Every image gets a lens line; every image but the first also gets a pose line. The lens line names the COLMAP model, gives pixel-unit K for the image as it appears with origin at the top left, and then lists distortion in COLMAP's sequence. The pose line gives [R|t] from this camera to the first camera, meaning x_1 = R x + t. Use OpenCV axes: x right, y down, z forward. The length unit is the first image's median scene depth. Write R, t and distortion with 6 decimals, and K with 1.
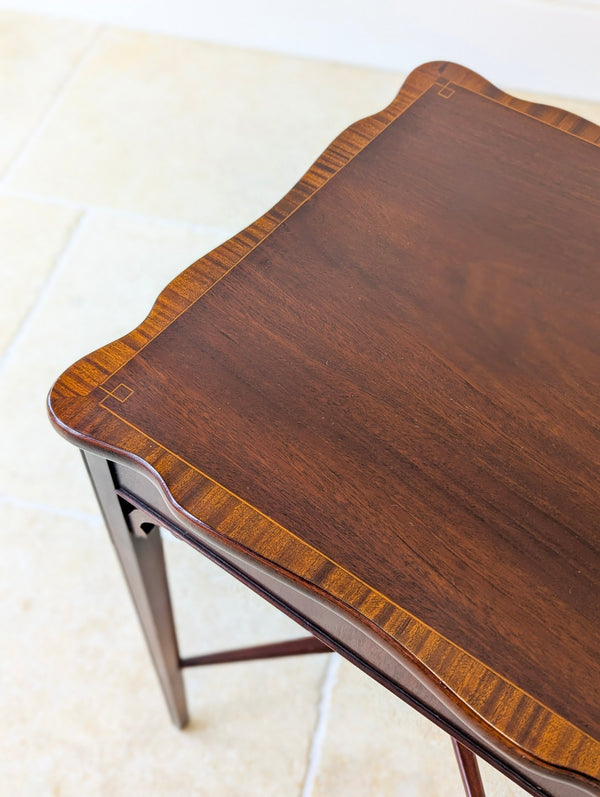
lens RADIAL K [[873.8, 0, 301.8], [0, 873.8, 401.0], [0, 0, 1]] dist [0.031846, -0.050194]
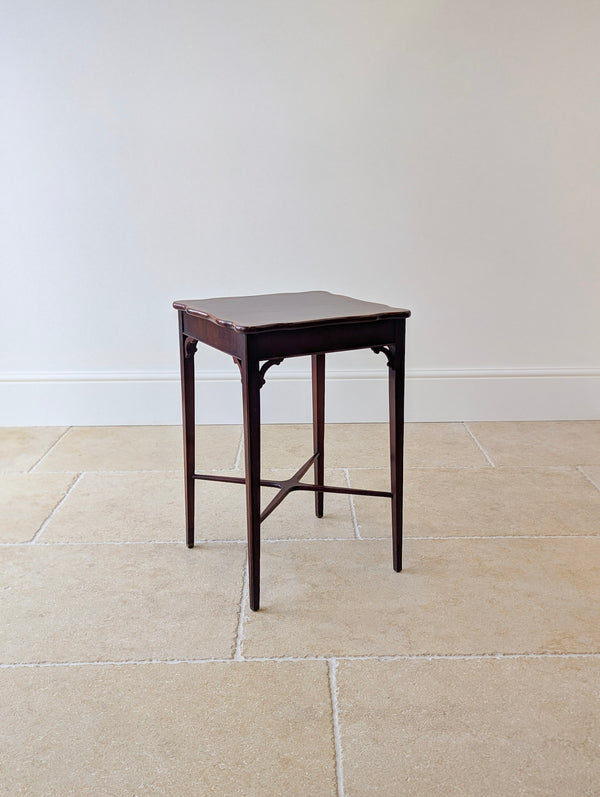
lens RADIAL K [[854.2, 0, 314.2], [0, 854.2, 397.7], [0, 0, 1]] dist [0.047111, -0.008580]
pose [[0.969081, -0.087348, 0.230765, -0.475174], [0.213393, 0.766226, -0.606103, 2.444375], [-0.123876, 0.636606, 0.761175, -1.573266]]
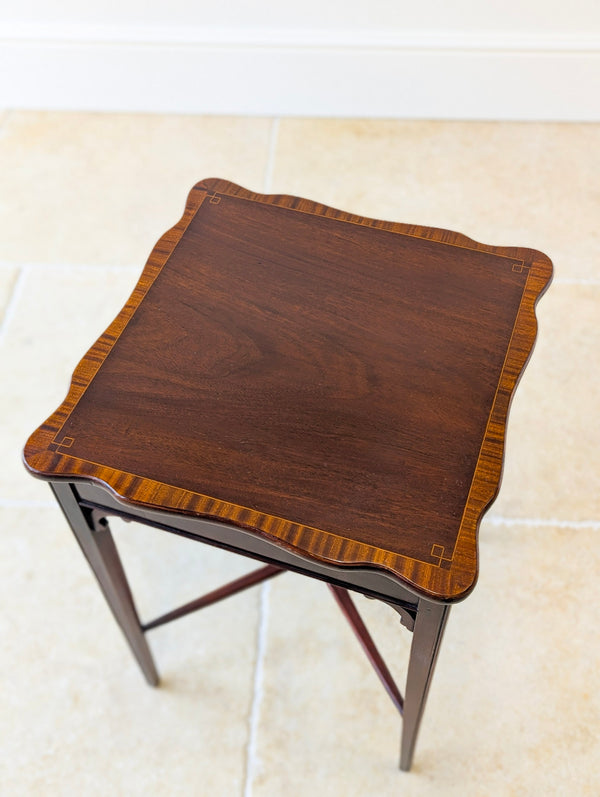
lens RADIAL K [[844.1, 0, 315.1], [0, 844.1, 399.0], [0, 0, 1]] dist [0.103779, -0.155750]
pose [[0.983924, -0.160488, 0.078341, 0.099368], [0.160695, 0.986997, 0.003691, 0.067884], [-0.077915, 0.008957, 0.996920, -0.622665]]
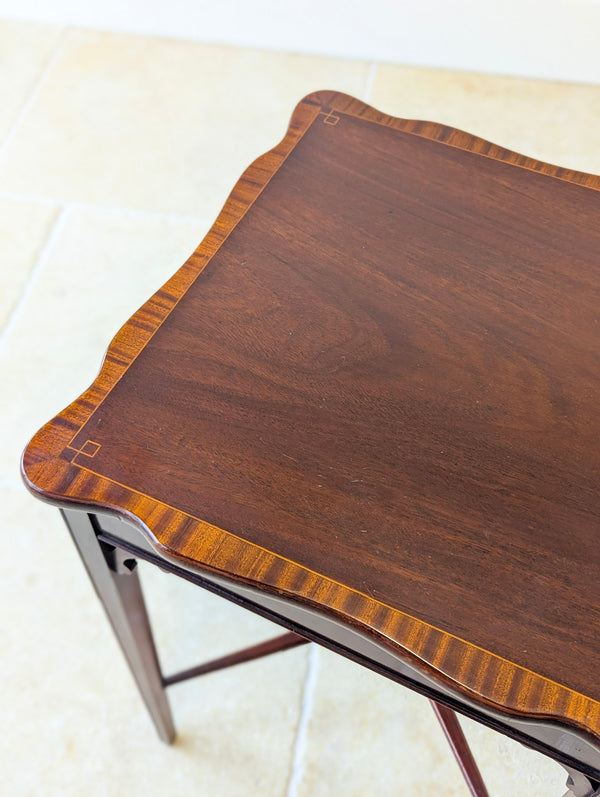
lens RADIAL K [[857.7, 0, 305.4], [0, 857.7, 395.5], [0, 0, 1]] dist [0.107005, -0.238179]
pose [[0.998269, -0.051063, 0.029165, 0.002852], [0.050614, 0.998591, 0.015940, 0.016424], [-0.029938, -0.014436, 0.999448, -0.124951]]
